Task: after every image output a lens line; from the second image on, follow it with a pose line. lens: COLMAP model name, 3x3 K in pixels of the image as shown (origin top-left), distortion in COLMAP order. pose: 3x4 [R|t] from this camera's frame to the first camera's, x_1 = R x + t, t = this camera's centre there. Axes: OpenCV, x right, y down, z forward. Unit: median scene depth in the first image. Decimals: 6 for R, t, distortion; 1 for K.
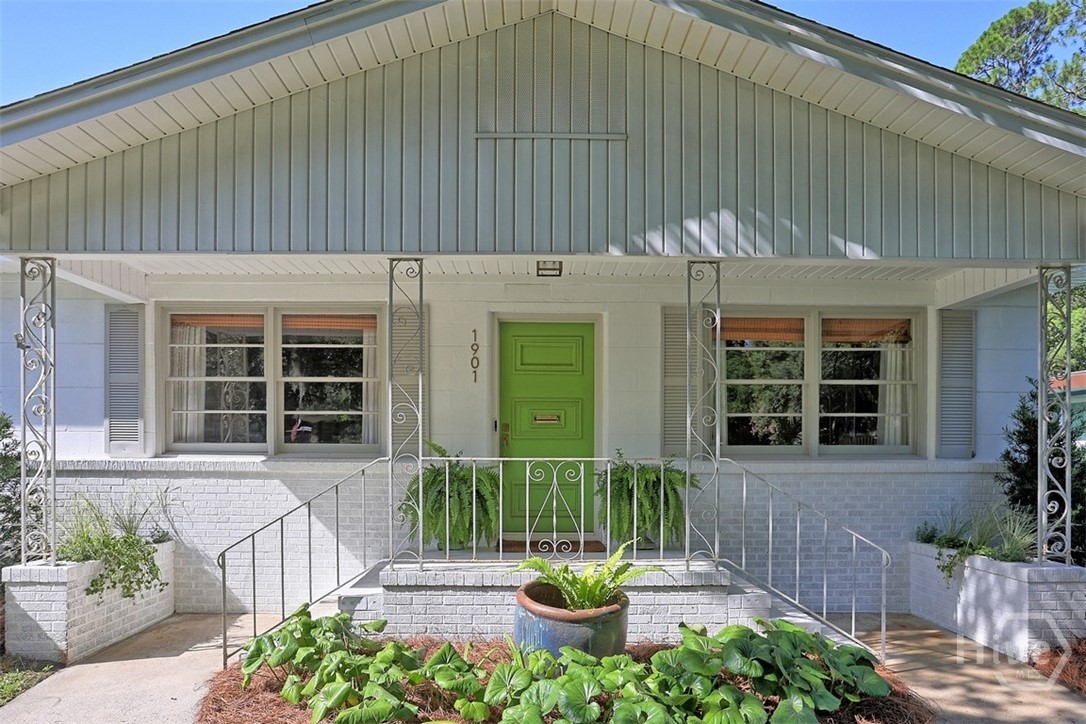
lens RADIAL K [[683.7, 0, 543.4], [0, 683.7, 445.7], [0, 0, 1]] dist [-0.022031, 0.003846]
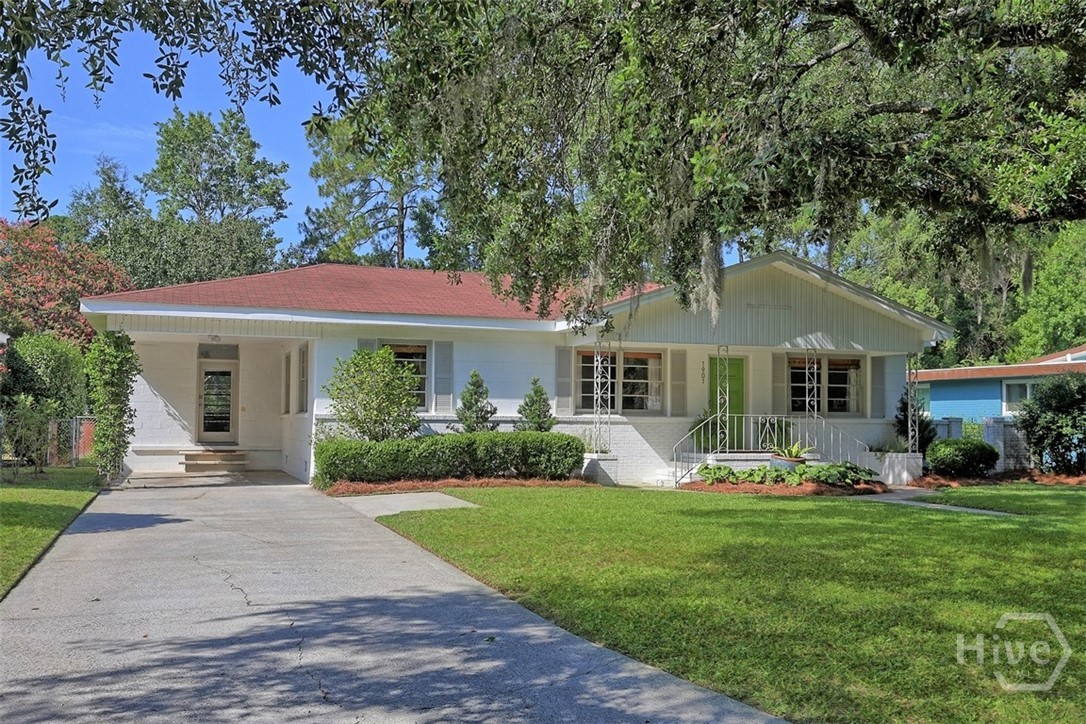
lens RADIAL K [[1043.6, 0, 593.8], [0, 1043.6, 376.3], [0, 0, 1]] dist [0.064278, 0.000000]
pose [[0.935724, 0.018066, 0.352269, -1.719197], [-0.003690, 0.999134, -0.041437, 0.030460], [-0.352713, 0.037473, 0.934981, -2.222826]]
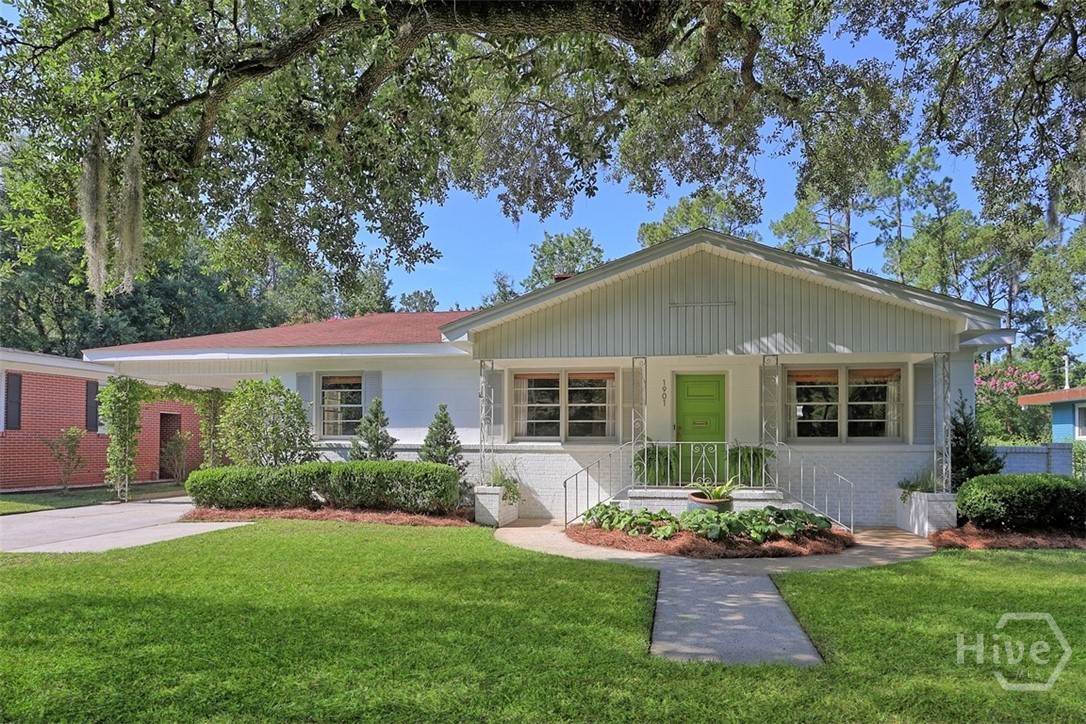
lens RADIAL K [[683.7, 0, 583.1], [0, 683.7, 431.2], [0, 0, 1]] dist [-0.022031, 0.003846]
pose [[0.985501, -0.003033, -0.169640, 0.005770], [0.000721, 0.999906, -0.013694, 0.009045], [0.169666, 0.013373, 0.985411, -1.023249]]
